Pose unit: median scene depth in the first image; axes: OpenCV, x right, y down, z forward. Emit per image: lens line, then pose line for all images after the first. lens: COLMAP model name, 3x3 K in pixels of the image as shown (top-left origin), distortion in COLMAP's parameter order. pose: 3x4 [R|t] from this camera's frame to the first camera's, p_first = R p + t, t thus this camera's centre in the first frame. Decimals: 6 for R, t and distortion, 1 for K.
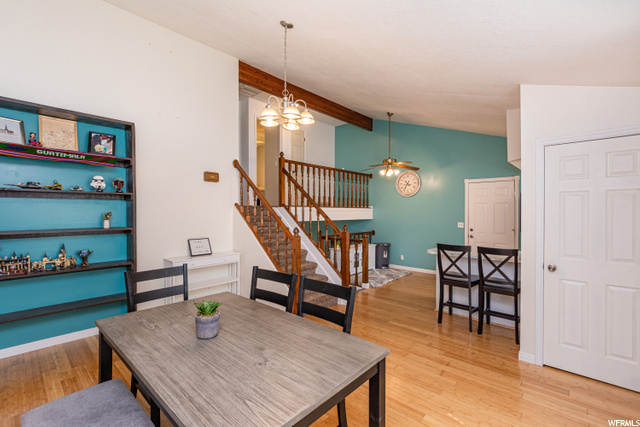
lens RADIAL K [[290.2, 0, 307.1], [0, 290.2, 212.2], [0, 0, 1]] dist [-0.000763, -0.000346]
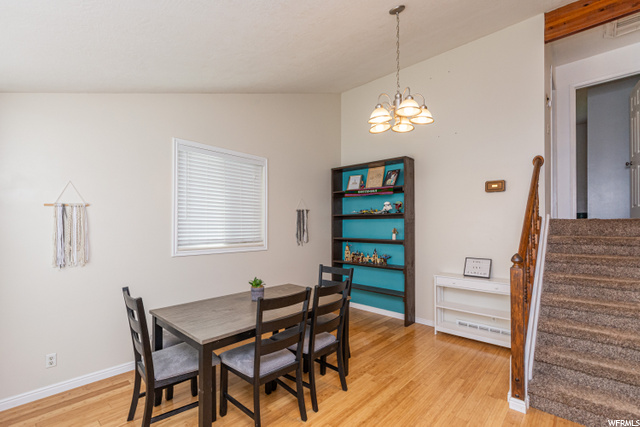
lens RADIAL K [[286.3, 0, 320.2], [0, 286.3, 225.2], [0, 0, 1]] dist [-0.000202, -0.000081]
pose [[0.014811, -0.006943, -0.999866, 0.636512], [-0.007322, 0.999948, -0.007052, -0.000704], [0.999864, 0.007425, 0.014760, 0.638913]]
